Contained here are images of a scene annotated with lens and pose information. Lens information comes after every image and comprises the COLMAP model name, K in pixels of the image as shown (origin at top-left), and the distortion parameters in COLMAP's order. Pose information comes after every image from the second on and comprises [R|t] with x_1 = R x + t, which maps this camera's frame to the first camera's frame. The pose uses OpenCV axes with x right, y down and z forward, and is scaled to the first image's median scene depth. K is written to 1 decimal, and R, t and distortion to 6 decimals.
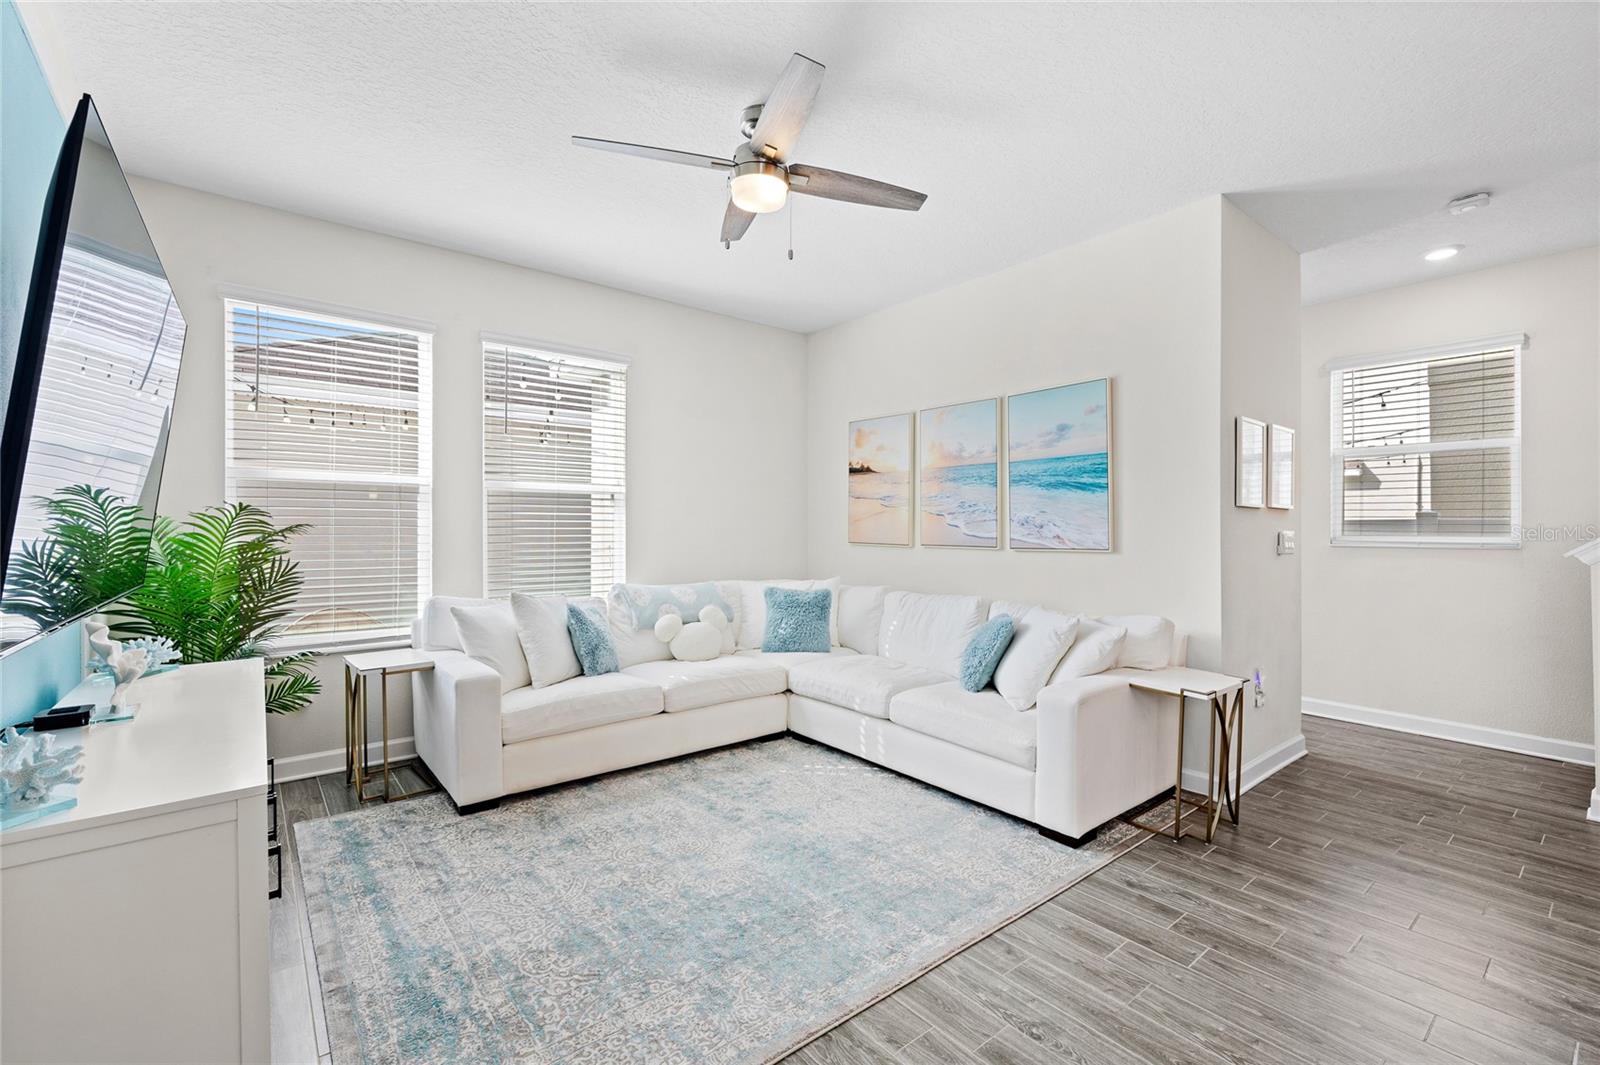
lens RADIAL K [[694.5, 0, 774.8], [0, 694.5, 535.2], [0, 0, 1]] dist [-0.003037, 0.000619]
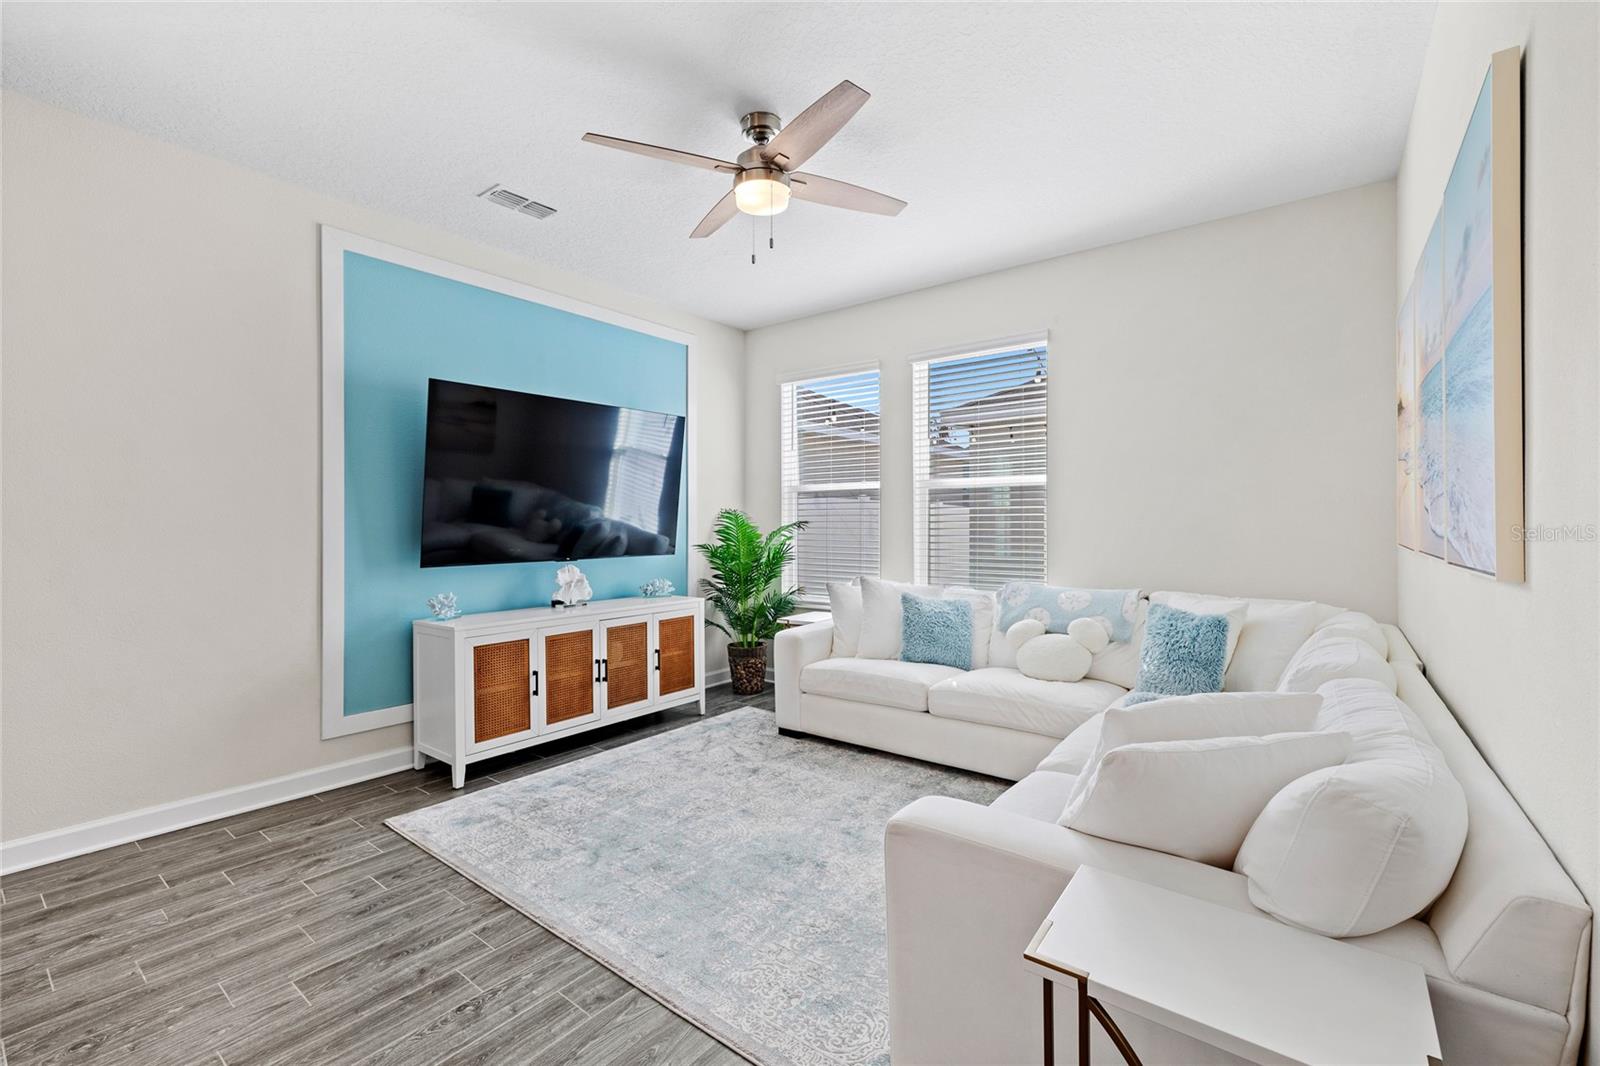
lens RADIAL K [[694.5, 0, 819.2], [0, 694.5, 528.6], [0, 0, 1]] dist [-0.003037, 0.000619]
pose [[0.243934, -0.000191, -0.969792, 0.745455], [-0.002946, 0.999995, -0.000938, 0.001501], [0.969787, 0.003086, 0.243932, 0.621736]]
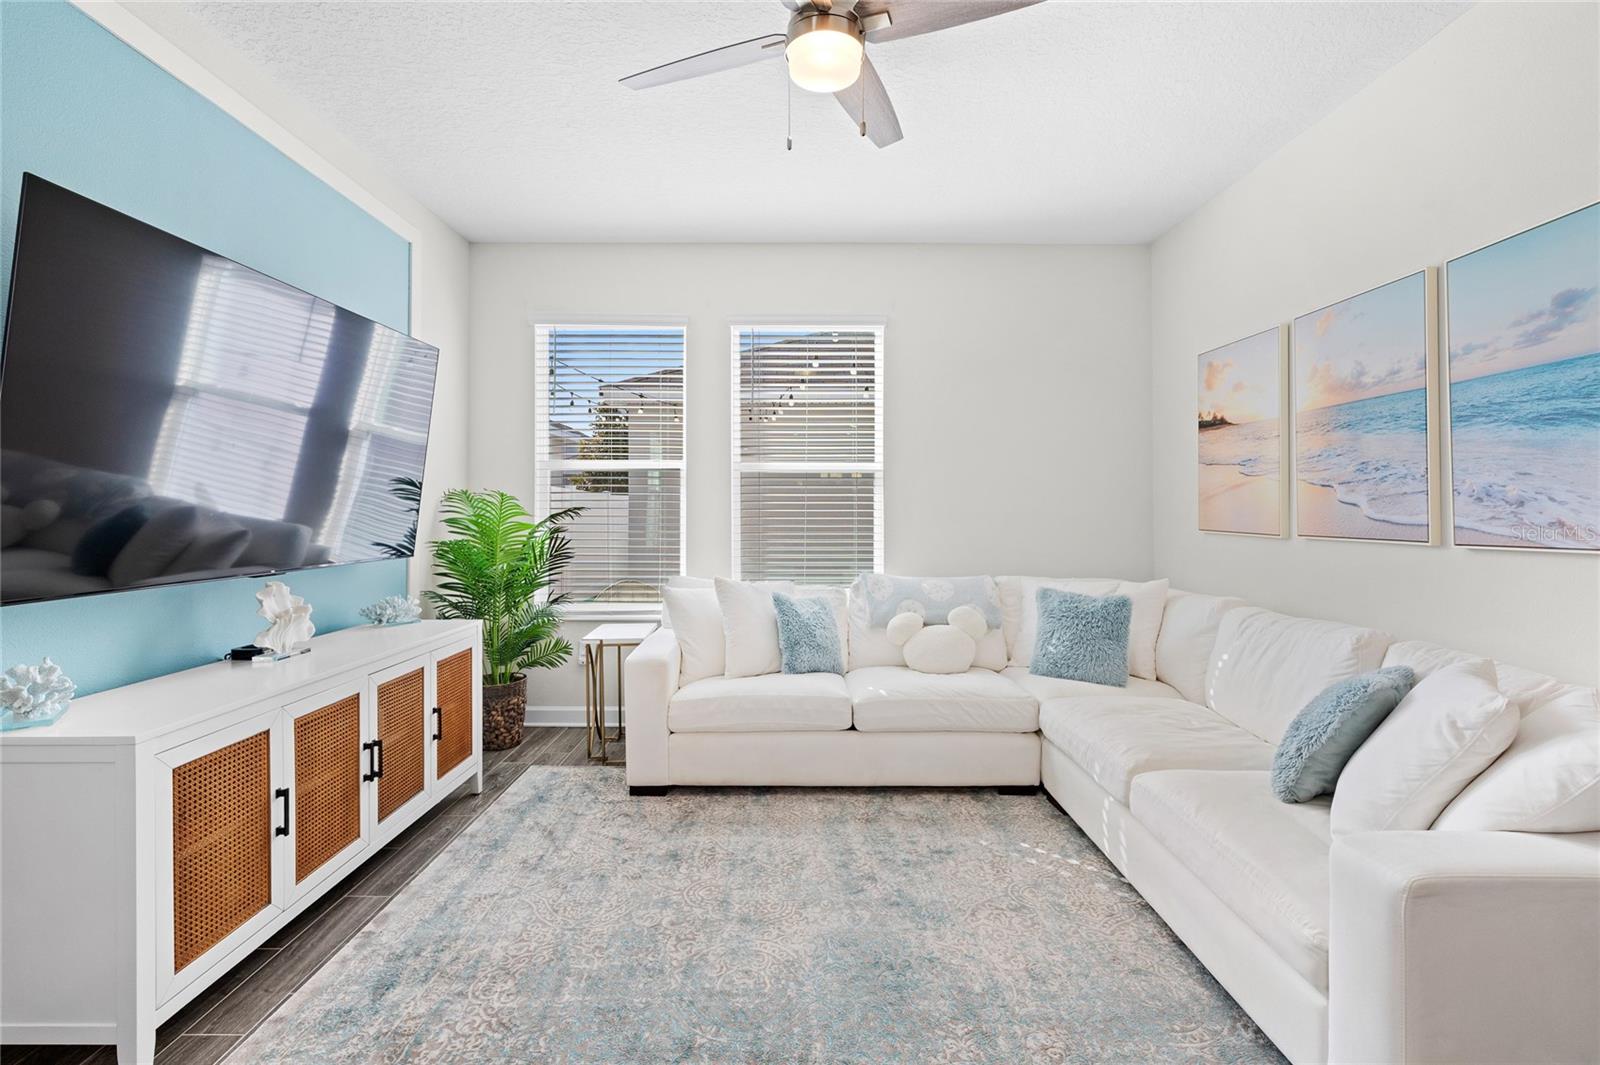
lens RADIAL K [[694.5, 0, 782.0], [0, 694.5, 508.9], [0, 0, 1]] dist [-0.003037, 0.000619]
pose [[0.782507, -0.005091, -0.622621, 0.296396], [-0.003362, 0.999917, -0.012402, -0.000034], [0.622633, 0.011798, 0.782425, 0.289496]]
